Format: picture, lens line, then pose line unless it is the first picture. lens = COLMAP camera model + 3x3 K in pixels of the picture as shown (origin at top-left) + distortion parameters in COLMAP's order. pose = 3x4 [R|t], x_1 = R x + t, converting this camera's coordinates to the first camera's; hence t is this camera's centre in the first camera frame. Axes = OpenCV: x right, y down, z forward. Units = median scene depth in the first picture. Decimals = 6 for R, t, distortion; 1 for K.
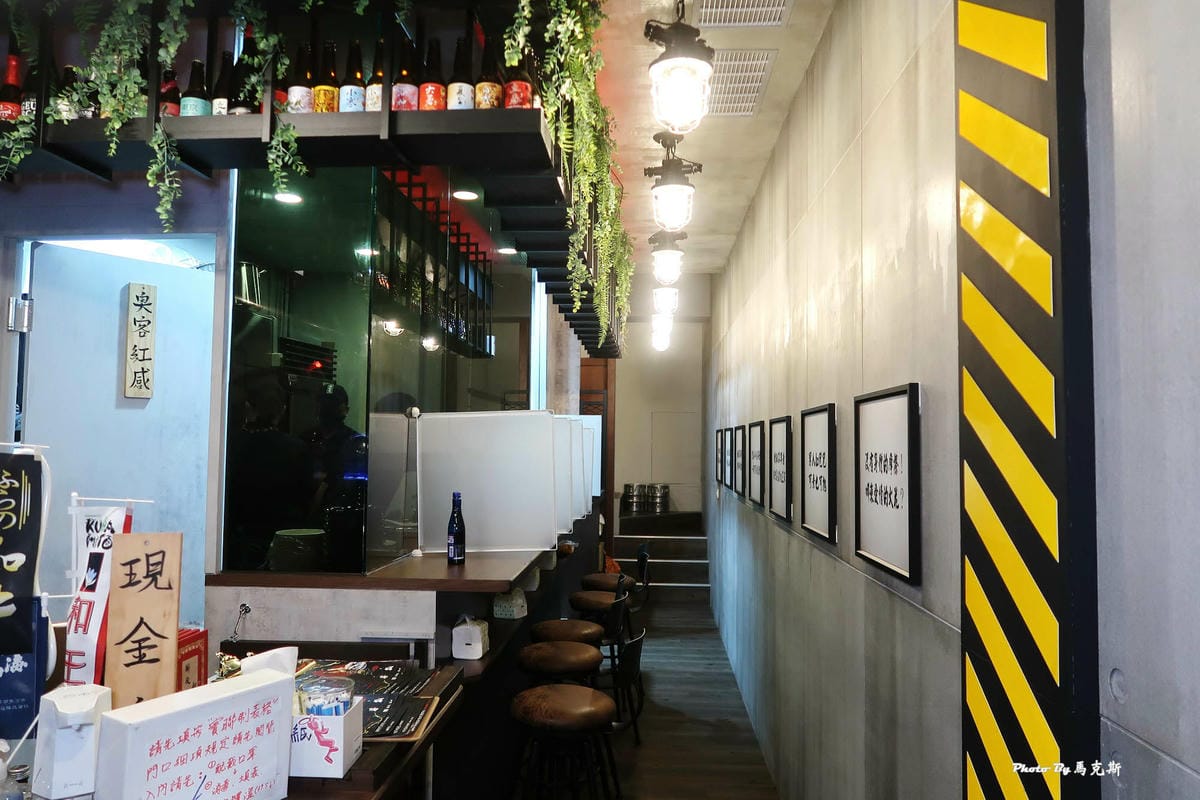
lens RADIAL K [[830.7, 0, 594.3], [0, 830.7, 386.6], [0, 0, 1]] dist [-0.023566, 0.011158]
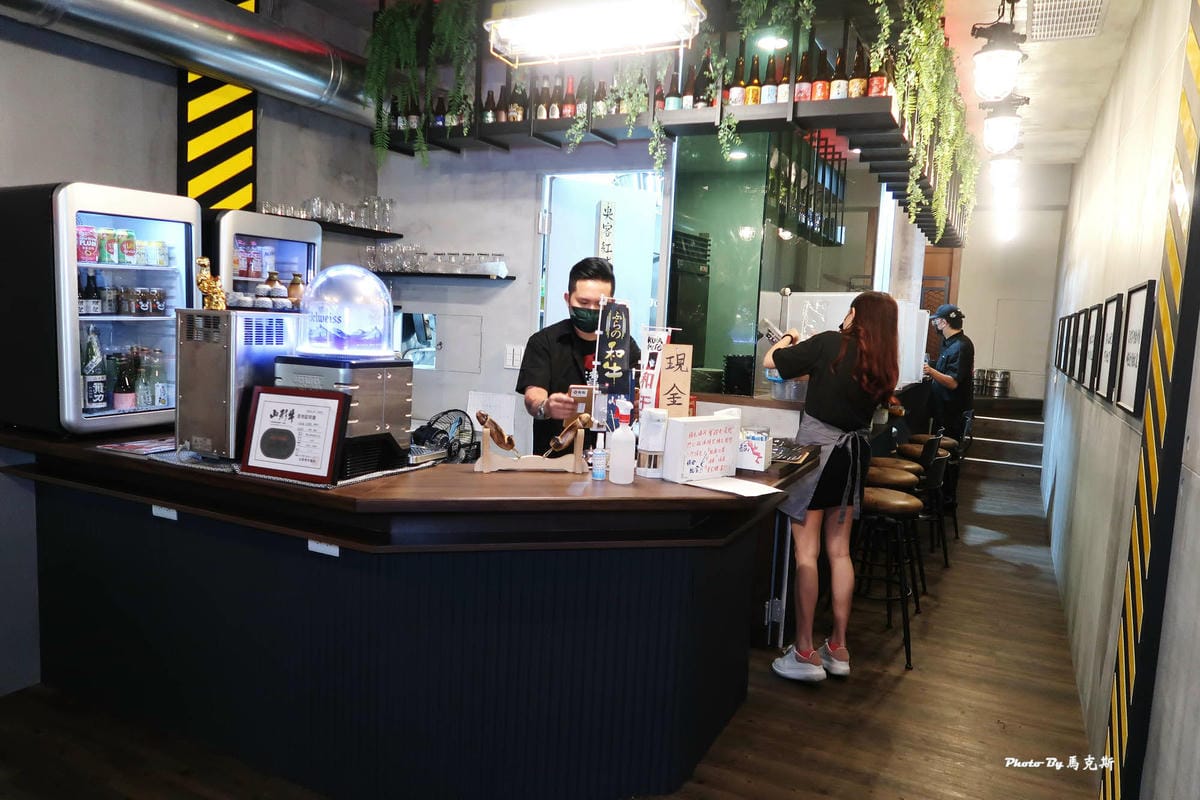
lens RADIAL K [[830.7, 0, 594.3], [0, 830.7, 386.6], [0, 0, 1]] dist [-0.023566, 0.011158]
pose [[0.920415, 0.071696, -0.384312, 0.042744], [-0.016490, 0.989285, 0.145066, -0.009618], [0.390594, -0.127184, 0.911735, -0.537171]]
